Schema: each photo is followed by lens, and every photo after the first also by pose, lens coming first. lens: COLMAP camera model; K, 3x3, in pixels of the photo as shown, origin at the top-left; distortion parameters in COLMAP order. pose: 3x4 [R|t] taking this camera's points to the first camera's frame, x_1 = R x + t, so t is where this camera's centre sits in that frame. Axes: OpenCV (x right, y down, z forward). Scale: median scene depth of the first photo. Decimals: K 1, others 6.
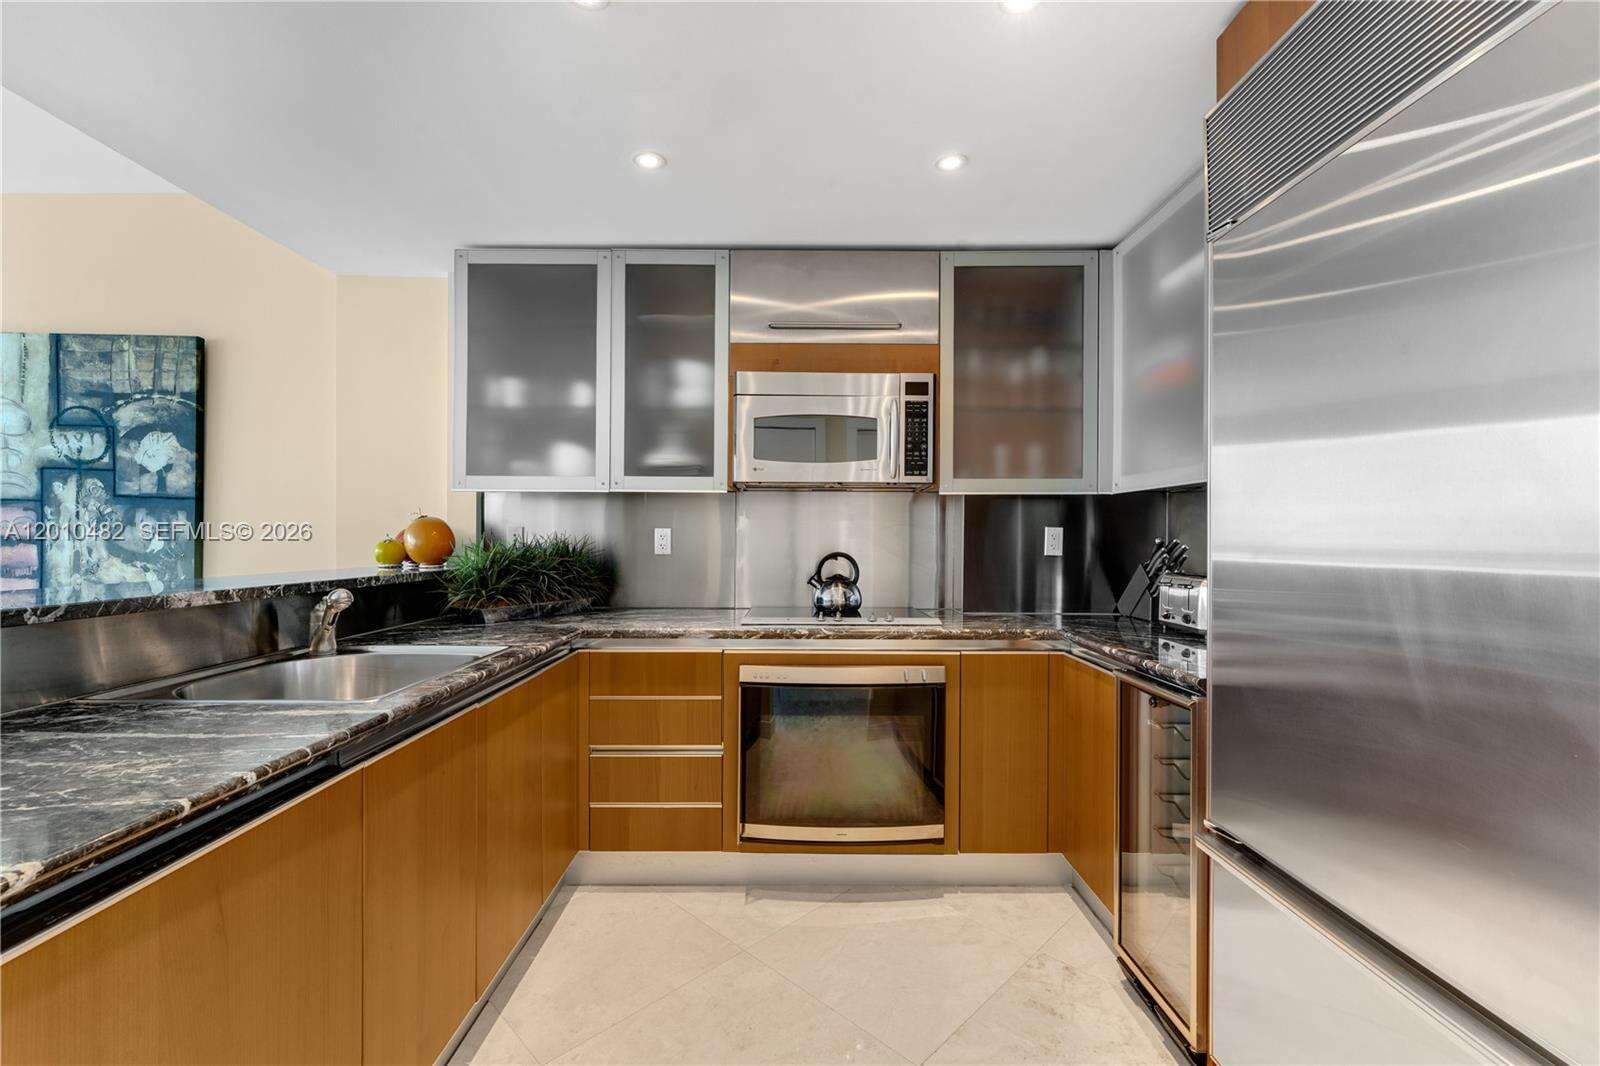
lens RADIAL K [[652.3, 0, 781.5], [0, 652.3, 535.5], [0, 0, 1]] dist [-0.001242, 0.001663]
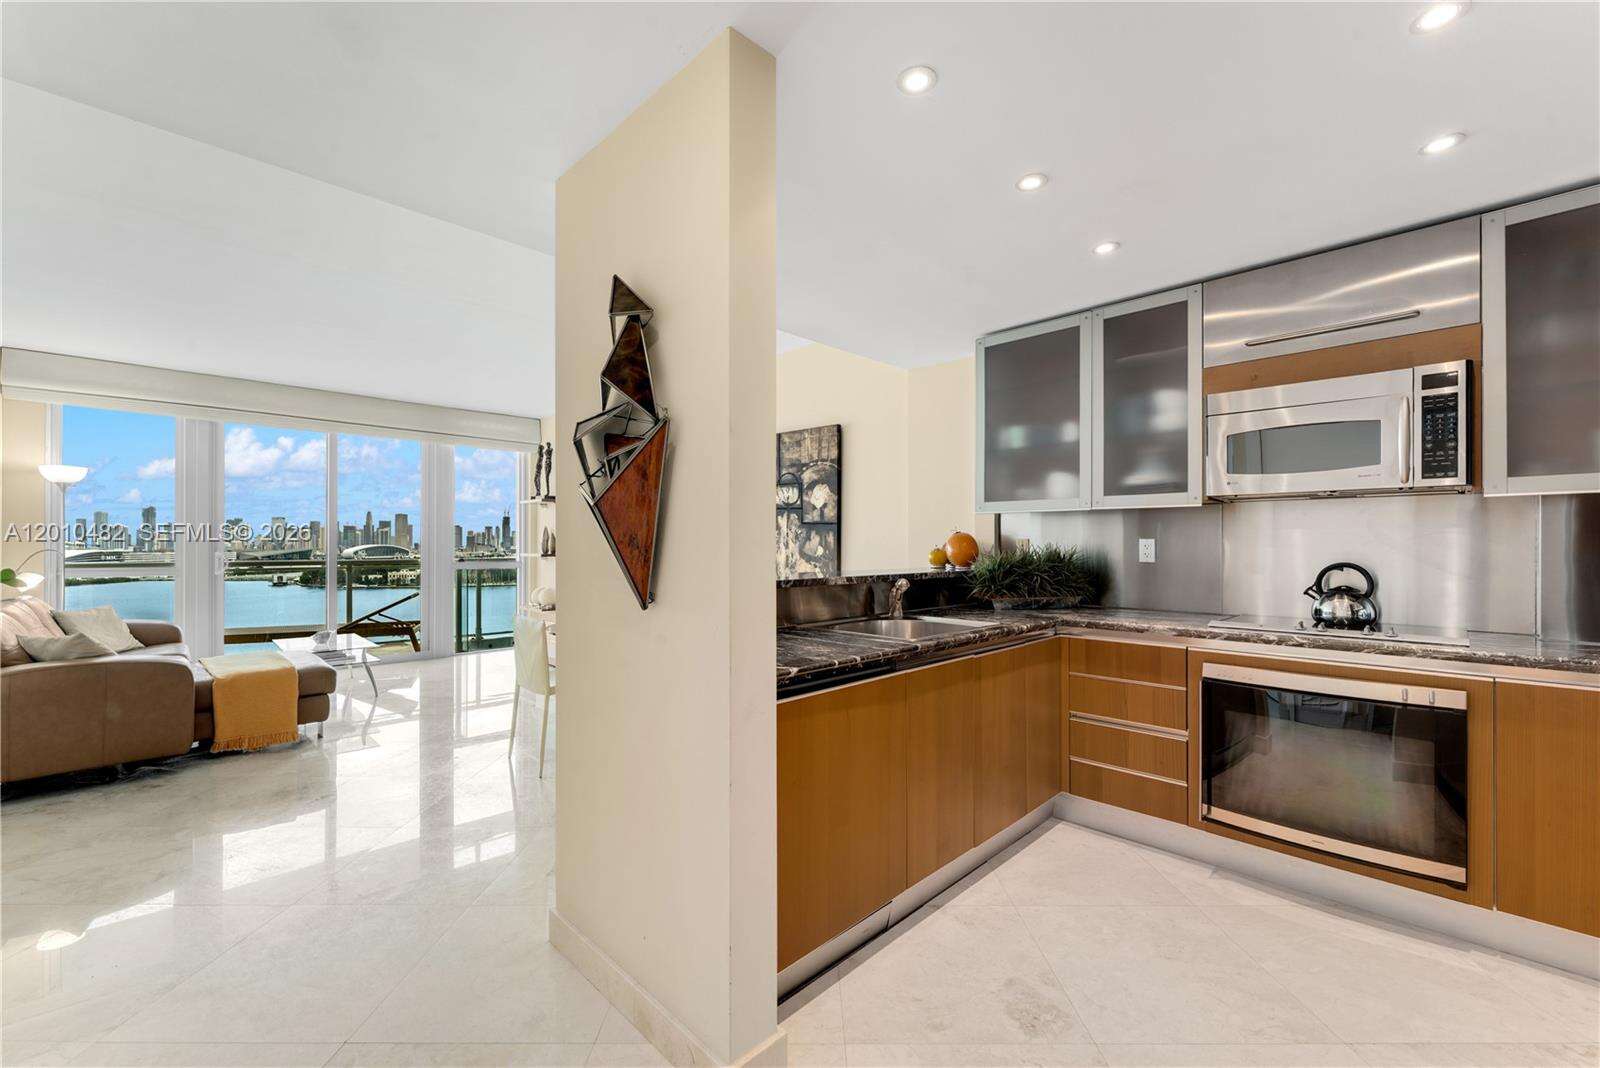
lens RADIAL K [[652.3, 0, 803.1], [0, 652.3, 543.0], [0, 0, 1]] dist [-0.001242, 0.001663]
pose [[0.709459, -0.005222, -0.704727, 0.203095], [0.005311, 0.999984, -0.002063, -0.004830], [0.704726, -0.002279, 0.709476, -0.231741]]
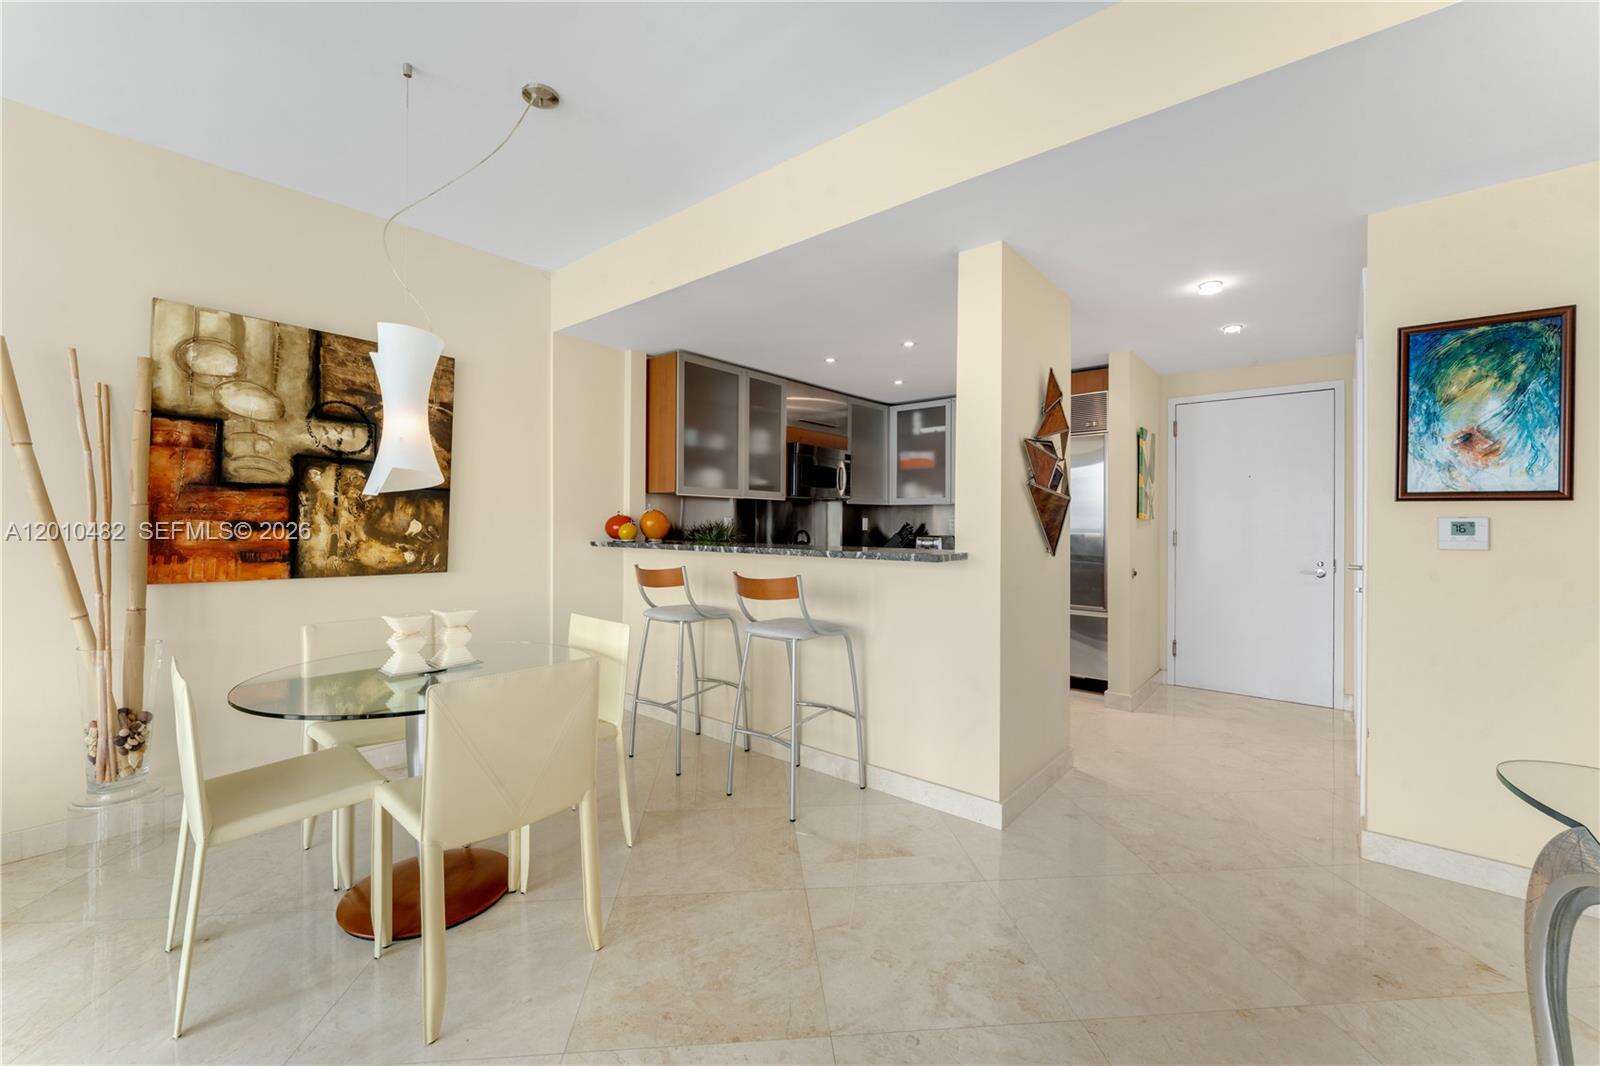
lens RADIAL K [[652.3, 0, 796.5], [0, 652.3, 512.3], [0, 0, 1]] dist [-0.001242, 0.001663]
pose [[0.645813, 0.011456, 0.763410, -1.478513], [-0.005410, 0.999931, -0.010429, -0.006224], [-0.763477, 0.002606, 0.645830, -0.295917]]
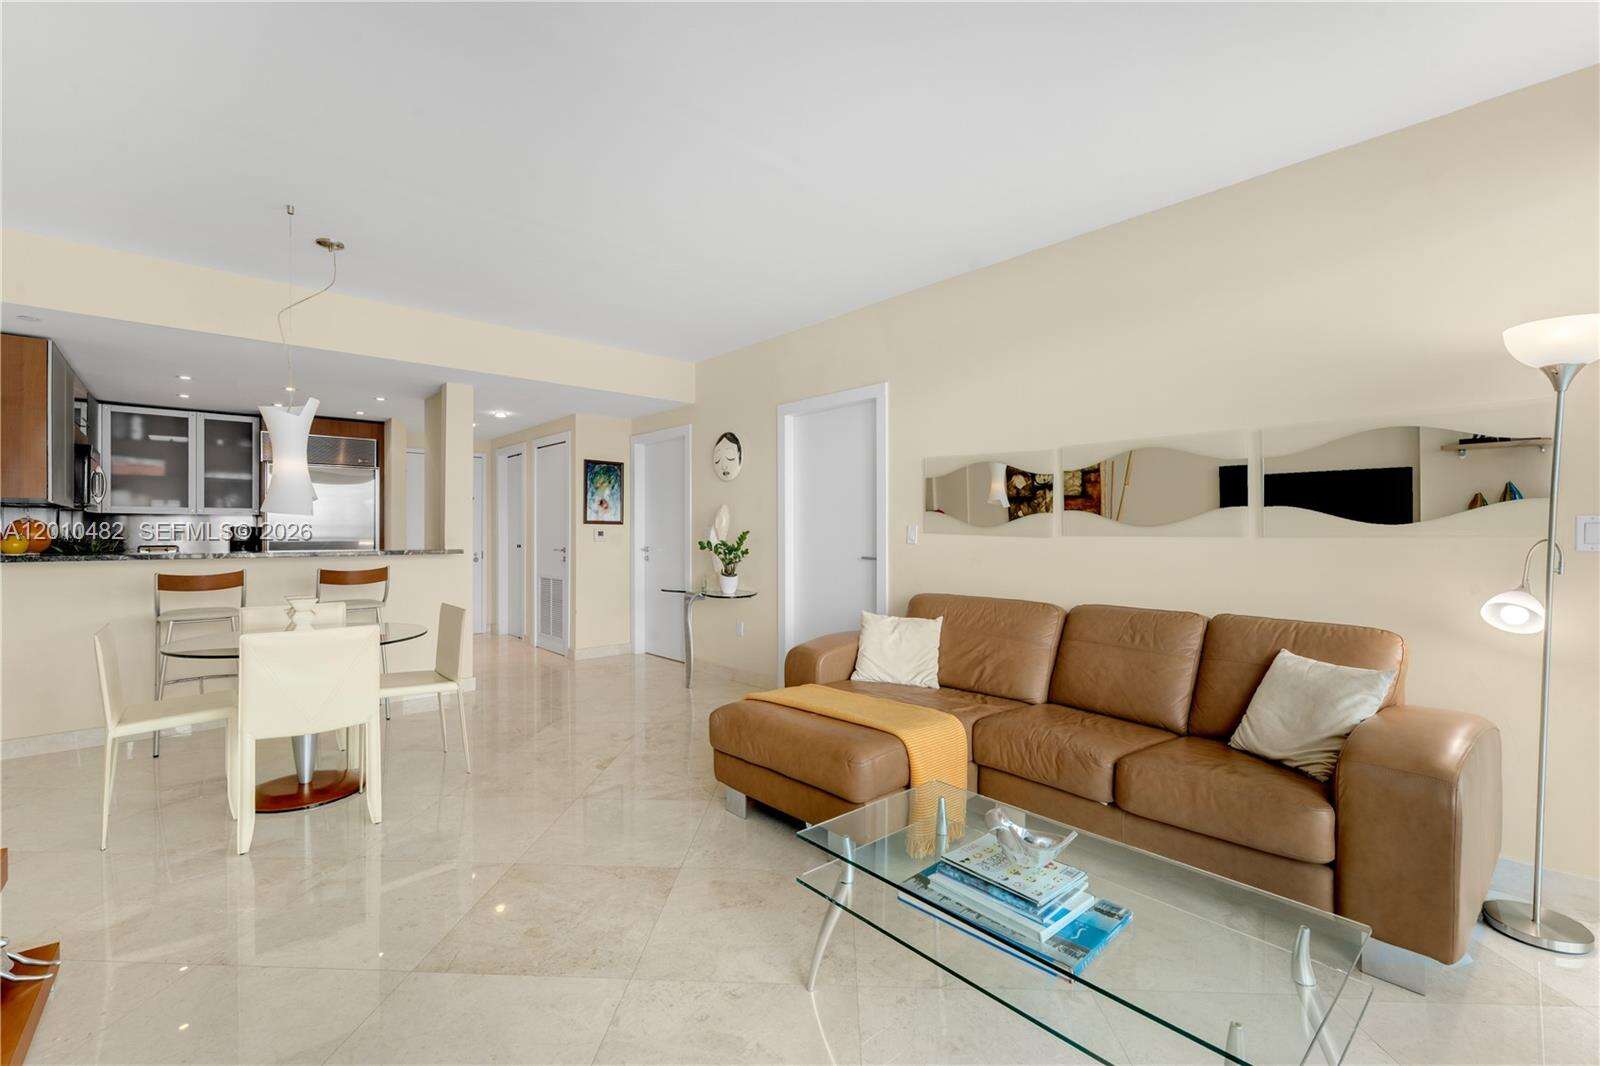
lens RADIAL K [[689.0, 0, 799.8], [0, 689.0, 533.0], [0, 0, 1]] dist [-0.001193, -0.000080]
pose [[-0.681239, -0.003515, 0.732052, -2.644442], [-0.005922, 0.999982, -0.000709, -0.004591], [-0.732037, -0.004818, -0.681248, 0.790180]]
